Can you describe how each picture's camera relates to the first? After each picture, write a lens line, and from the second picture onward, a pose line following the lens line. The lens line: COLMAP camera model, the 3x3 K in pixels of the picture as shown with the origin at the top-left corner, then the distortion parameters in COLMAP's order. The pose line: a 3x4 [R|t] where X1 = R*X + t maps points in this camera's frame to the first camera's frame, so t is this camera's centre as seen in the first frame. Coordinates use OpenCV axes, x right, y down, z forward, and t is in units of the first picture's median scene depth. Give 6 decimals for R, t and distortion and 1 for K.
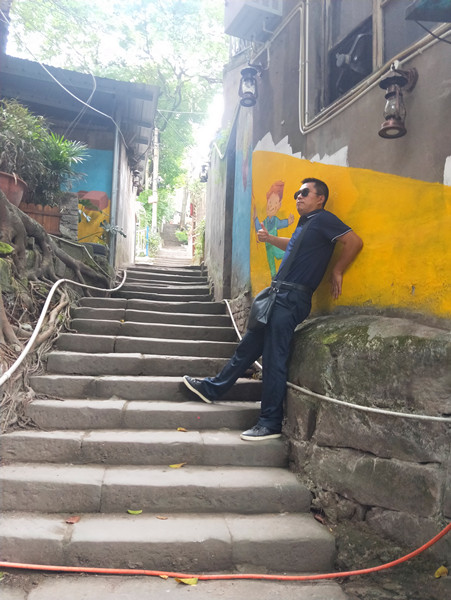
lens RADIAL K [[512.7, 0, 225.5], [0, 512.7, 300.0], [0, 0, 1]] dist [0.096817, -0.250960]
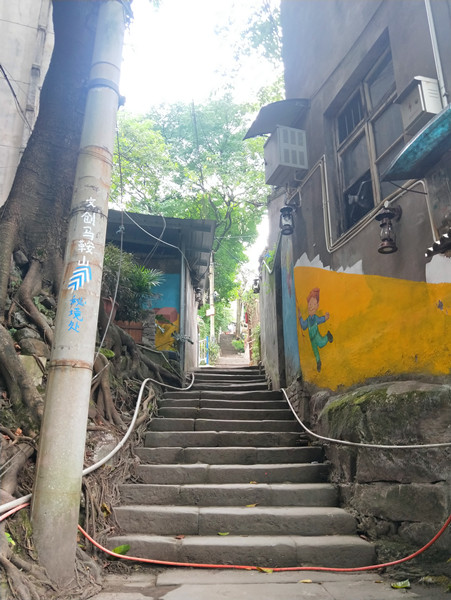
lens RADIAL K [[512.7, 0, 225.5], [0, 512.7, 300.0], [0, 0, 1]] dist [0.096817, -0.250960]
pose [[0.992173, -0.073624, -0.100854, 0.007737], [0.050744, 0.975717, -0.213077, 0.065855], [0.114093, 0.206291, 0.971816, -0.290422]]
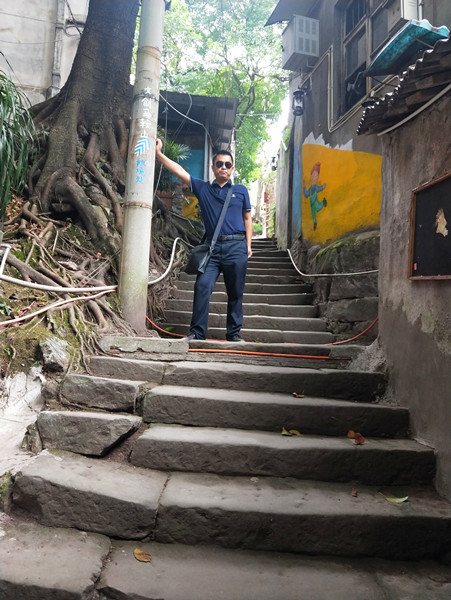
lens RADIAL K [[520.1, 0, 225.5], [0, 520.1, 300.0], [0, 0, 1]] dist [0.100842, -0.267121]
pose [[0.988977, -0.016713, -0.147124, 0.057178], [0.017543, 0.999837, 0.004346, 0.188928], [0.147028, -0.006879, 0.989108, -0.670146]]
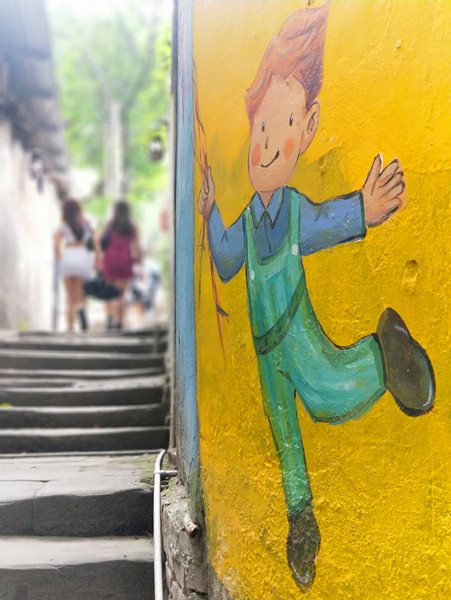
lens RADIAL K [[702.9, 0, 225.5], [0, 702.9, 300.0], [0, 0, 1]] dist [0.001345, 0.000877]
pose [[0.998631, -0.046562, -0.023852, 0.081677], [0.044899, 0.996804, -0.066080, -0.110562], [0.026852, 0.064918, 0.997529, 0.781675]]
